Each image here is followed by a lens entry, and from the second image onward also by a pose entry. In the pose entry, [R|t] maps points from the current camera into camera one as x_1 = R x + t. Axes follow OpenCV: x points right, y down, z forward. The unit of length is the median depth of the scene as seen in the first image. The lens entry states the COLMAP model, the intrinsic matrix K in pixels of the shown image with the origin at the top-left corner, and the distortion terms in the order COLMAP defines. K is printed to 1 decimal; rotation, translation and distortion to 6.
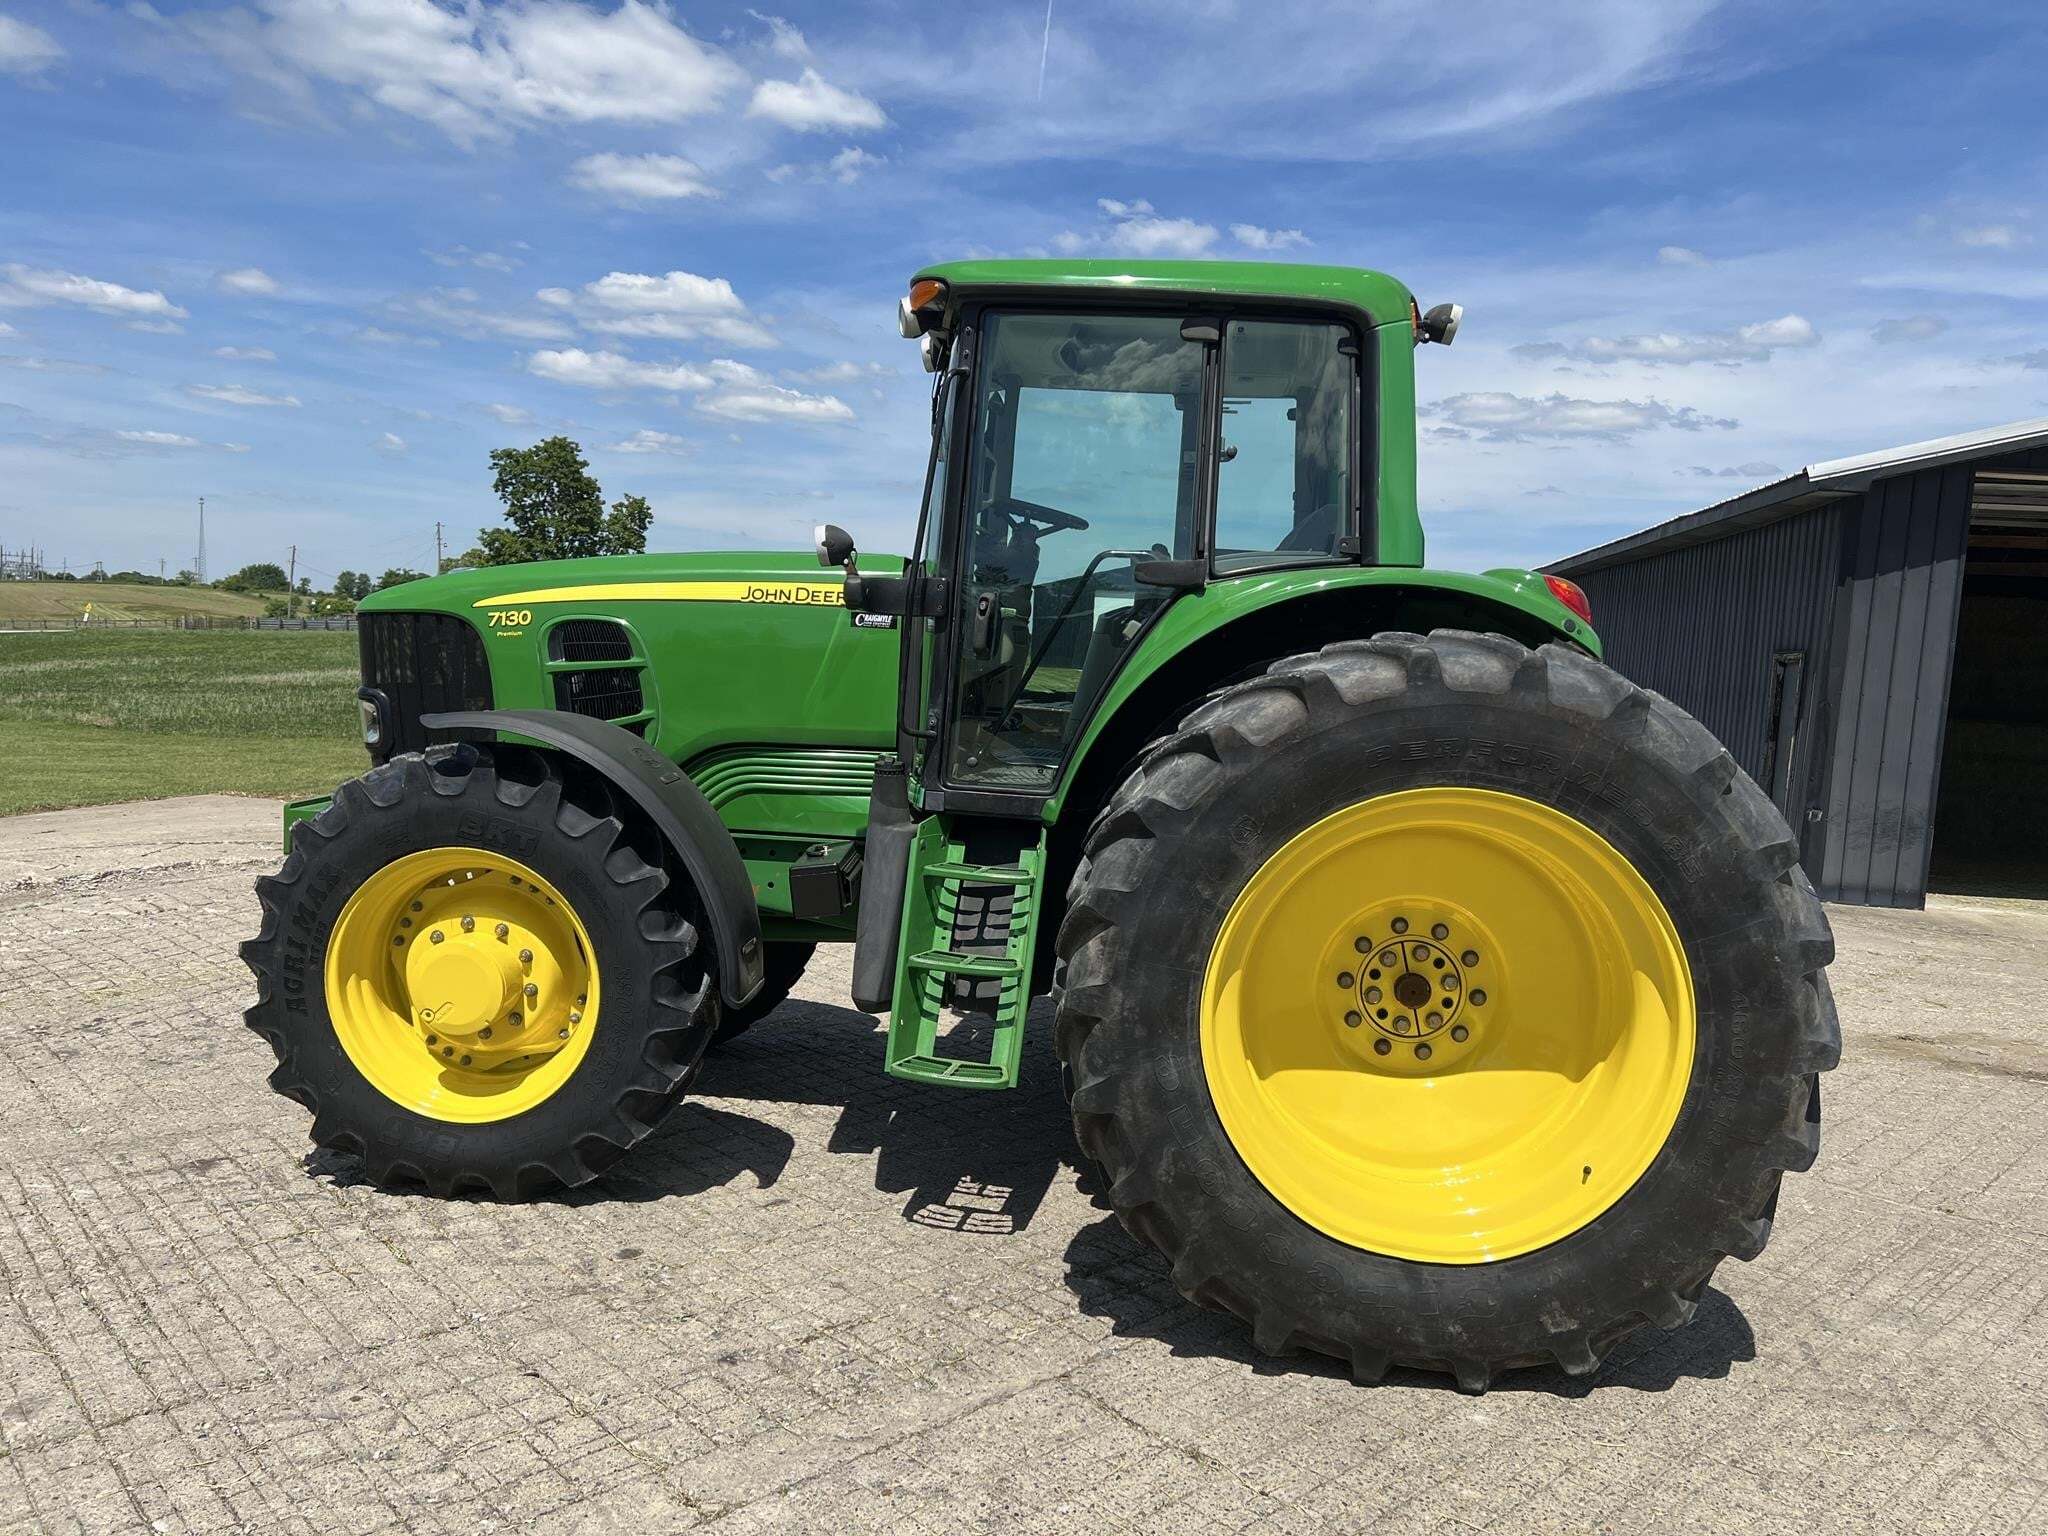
lens RADIAL K [[1522.1, 0, 1047.7], [0, 1522.1, 776.0], [0, 0, 1]] dist [0.054828, -0.059164]
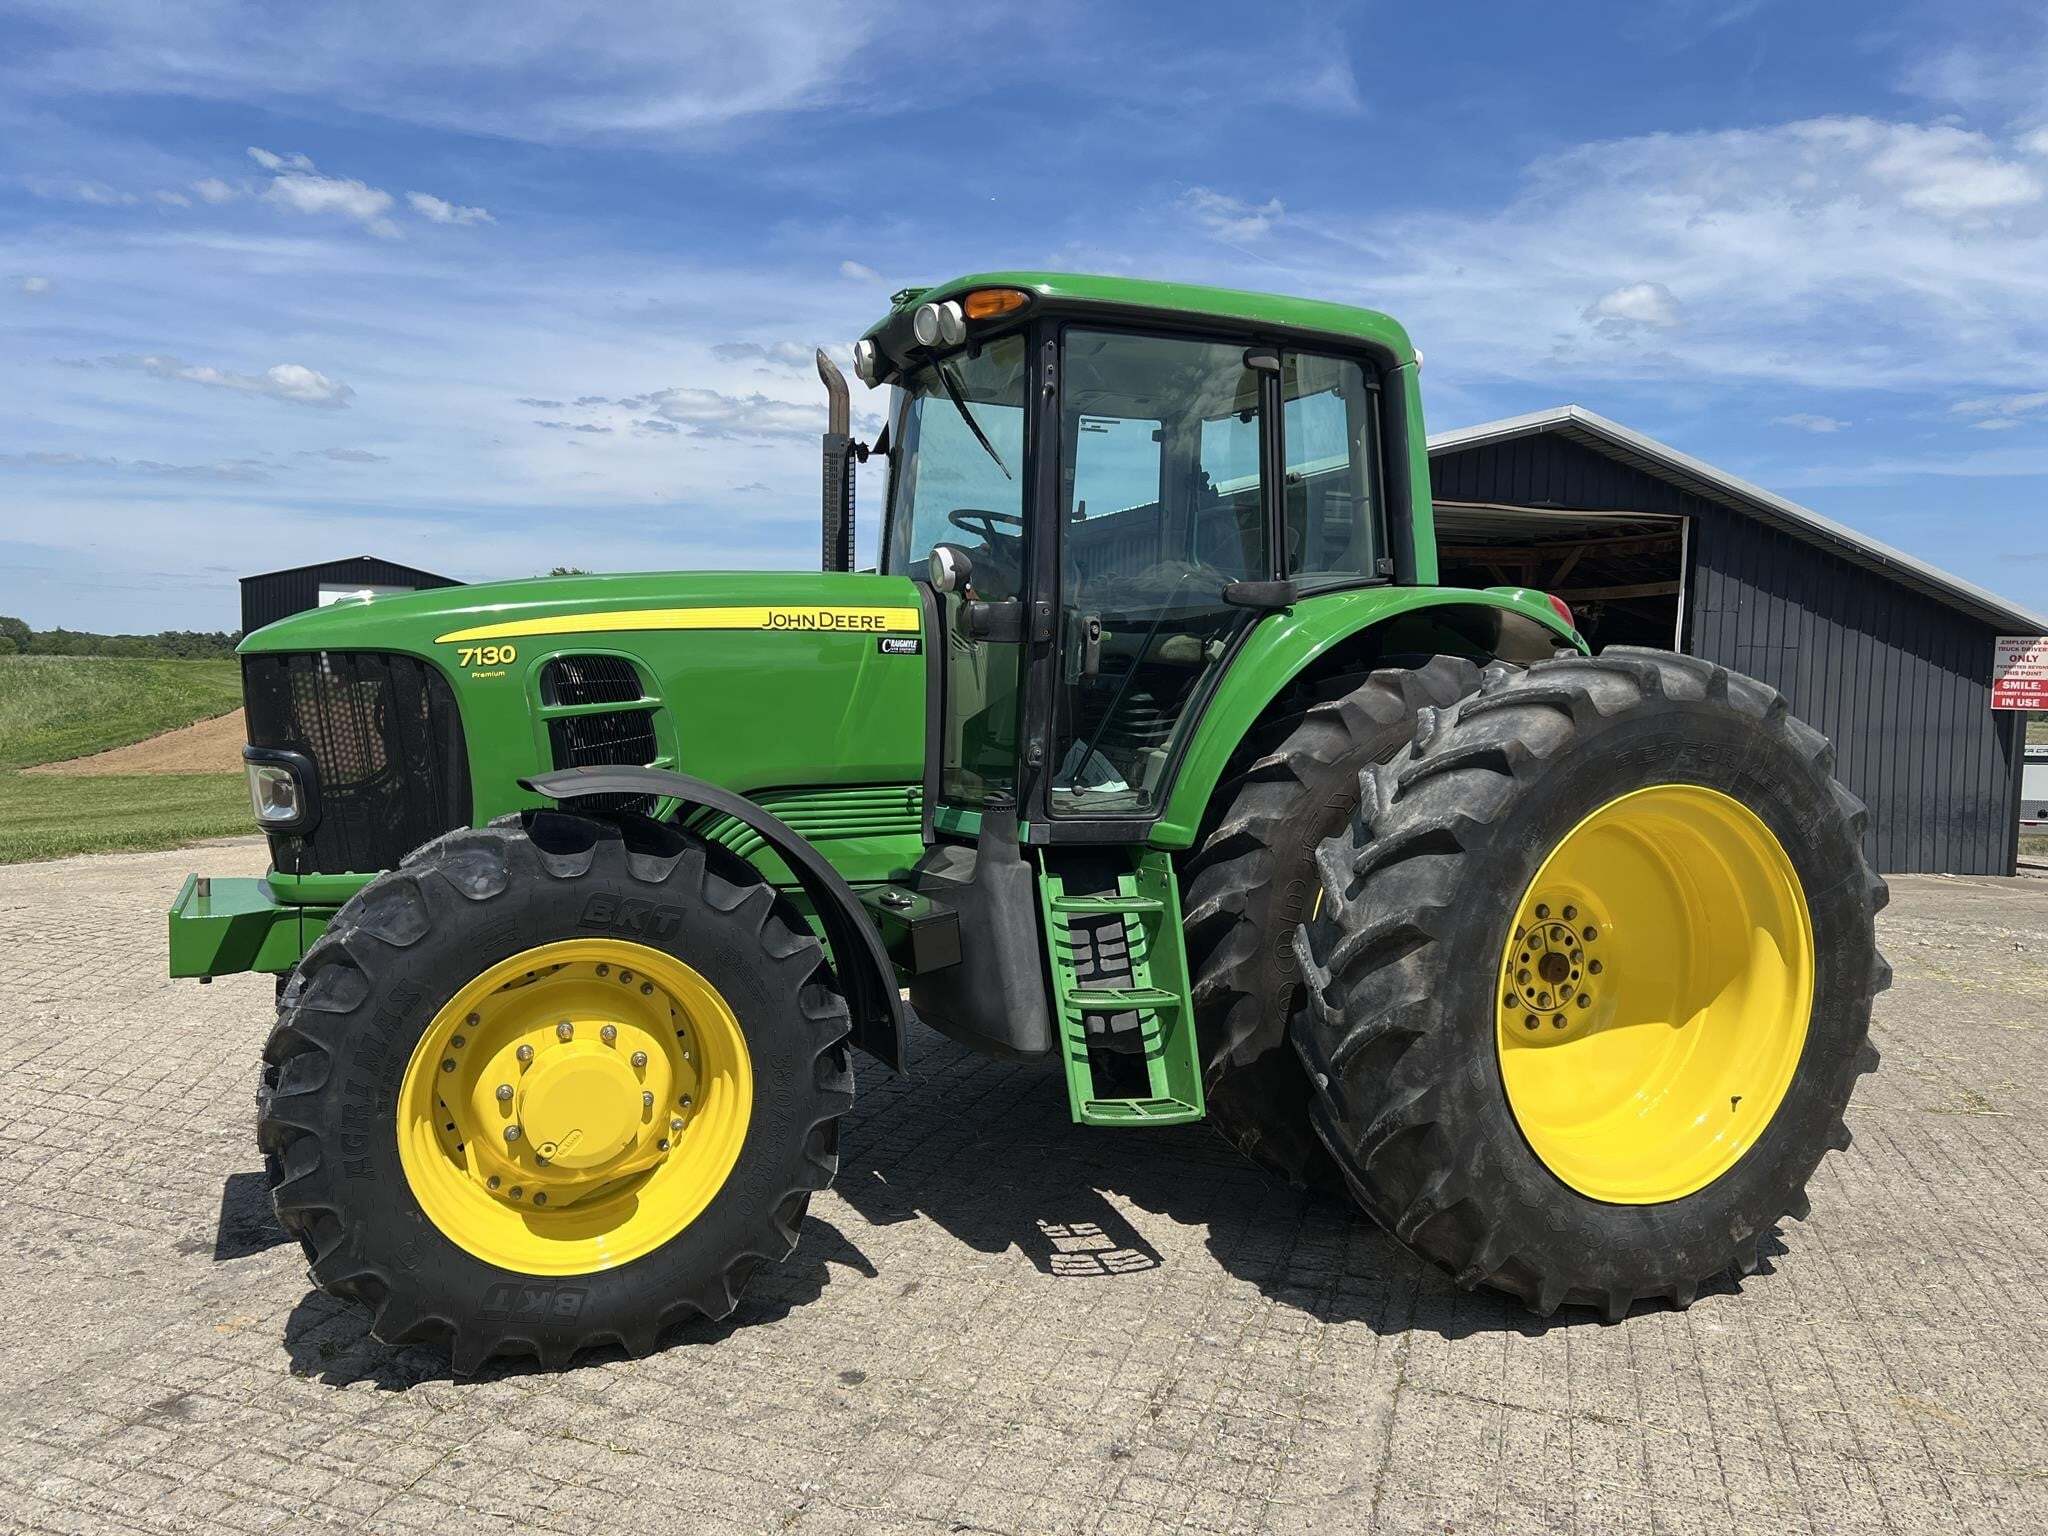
lens RADIAL K [[1522.1, 0, 1028.7], [0, 1522.1, 769.6], [0, 0, 1]] dist [0.054828, -0.059164]
pose [[0.885384, -0.063933, 0.460443, -0.604721], [0.063753, 0.997838, 0.015962, -0.046629], [-0.460468, 0.015222, 0.887546, 0.179530]]
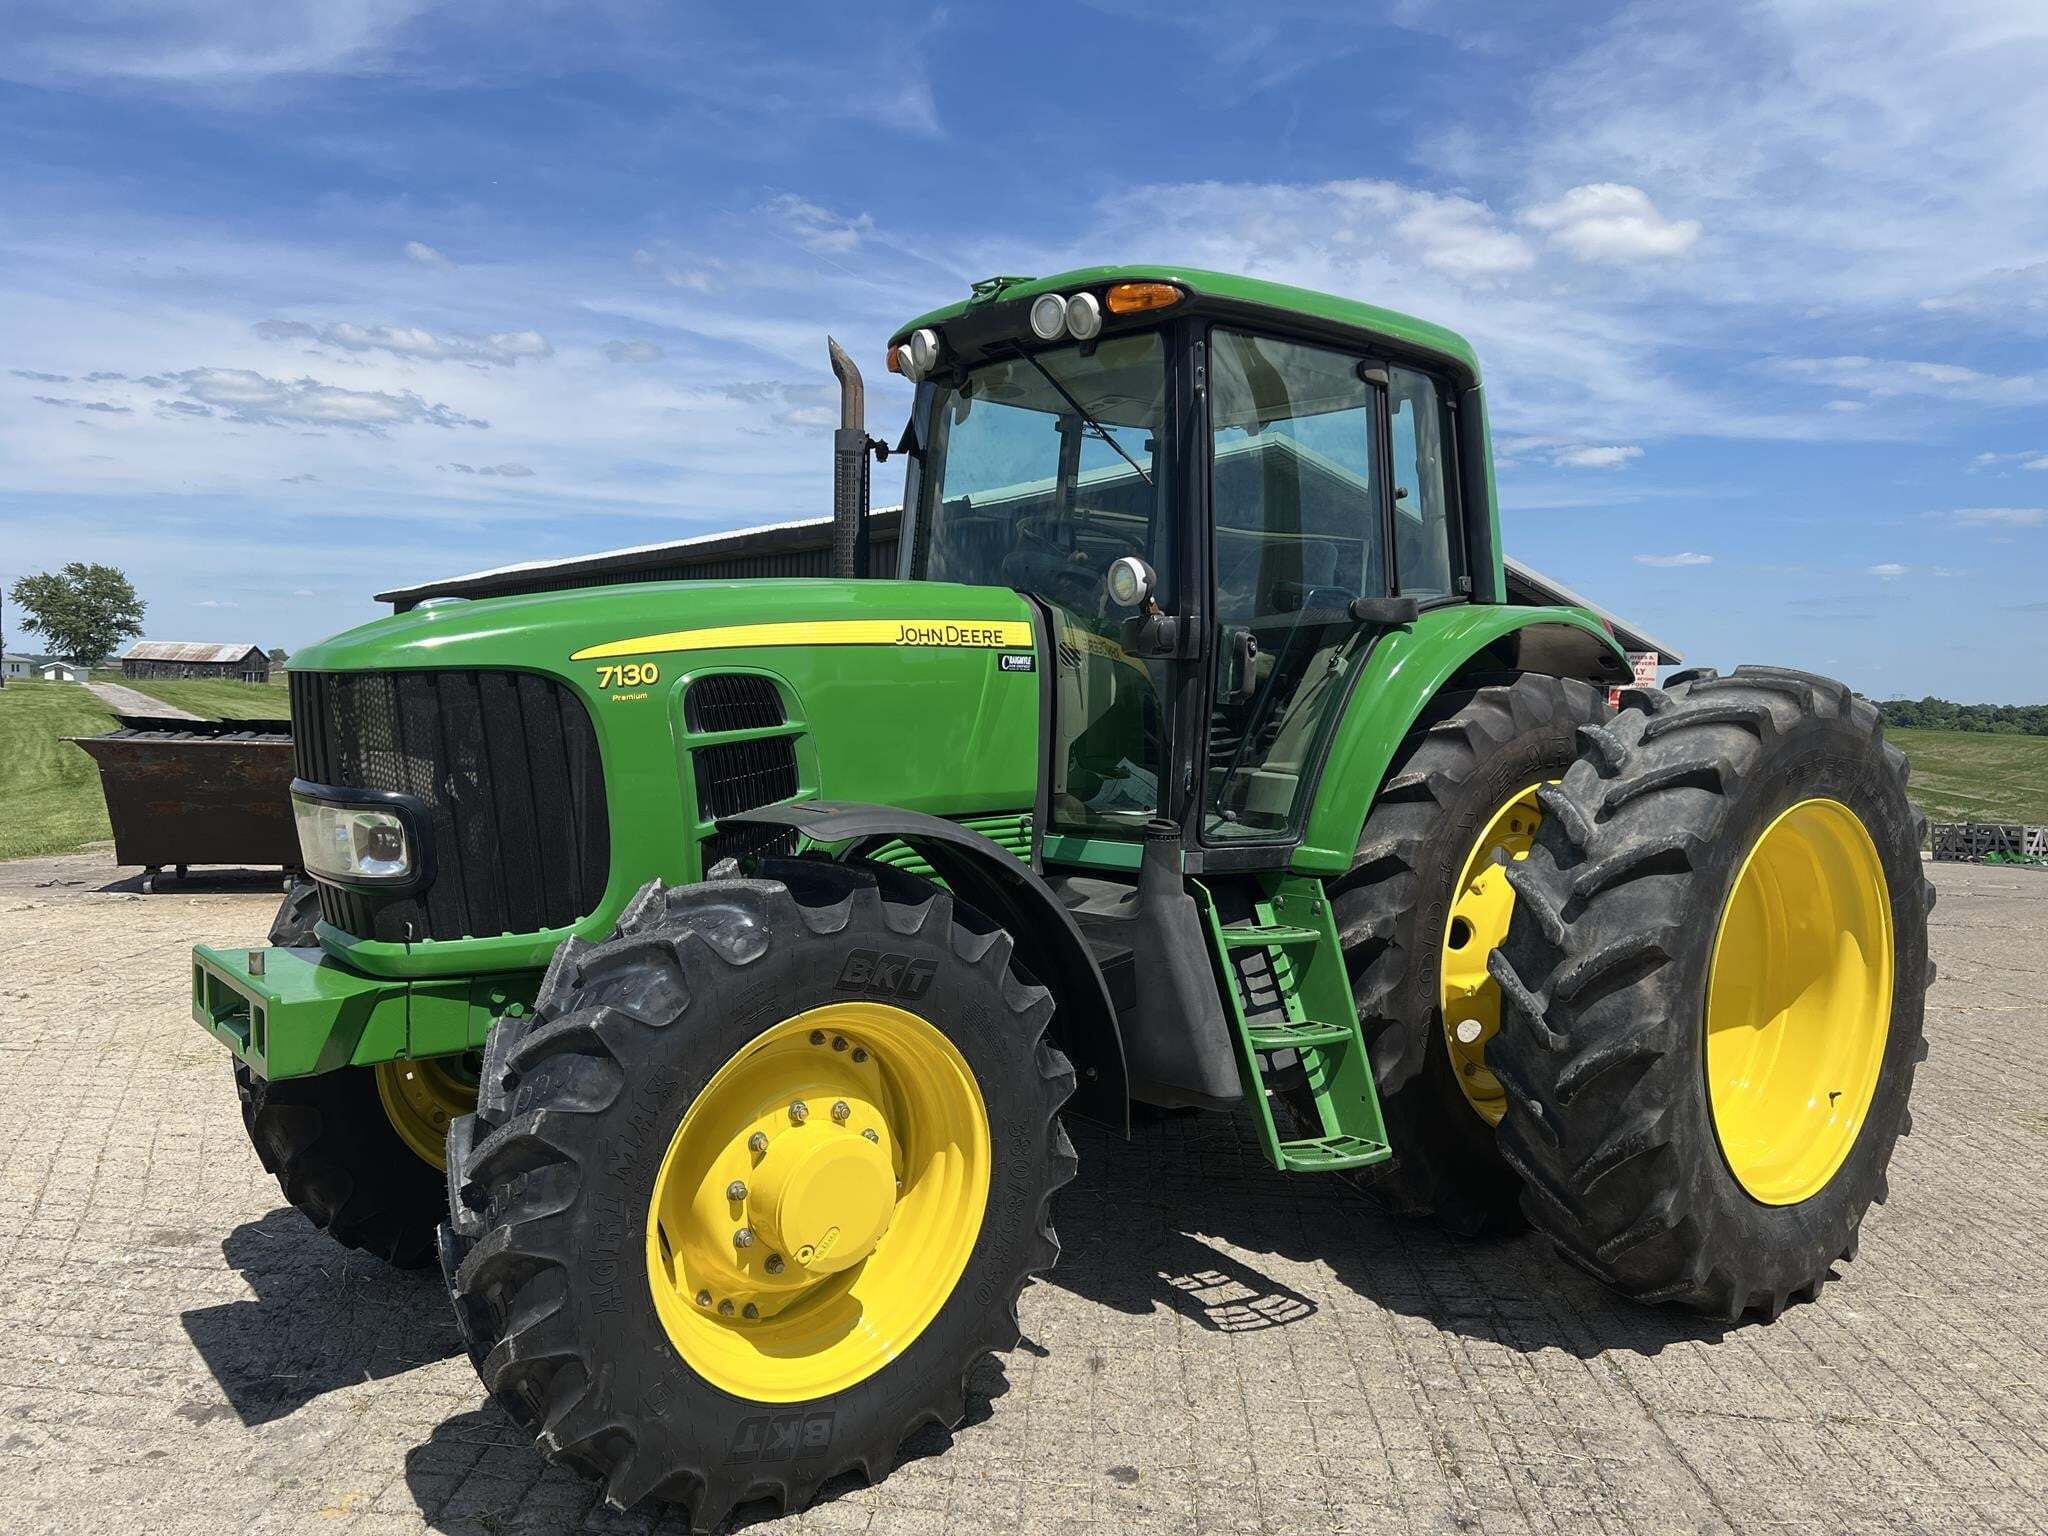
lens RADIAL K [[1522.1, 0, 1028.5], [0, 1522.1, 768.1], [0, 0, 1]] dist [0.054828, -0.059164]
pose [[0.736978, -0.073158, 0.671946, -0.872646], [0.074356, 0.996867, 0.026982, -0.083449], [-0.671814, 0.030078, 0.740109, 0.463507]]
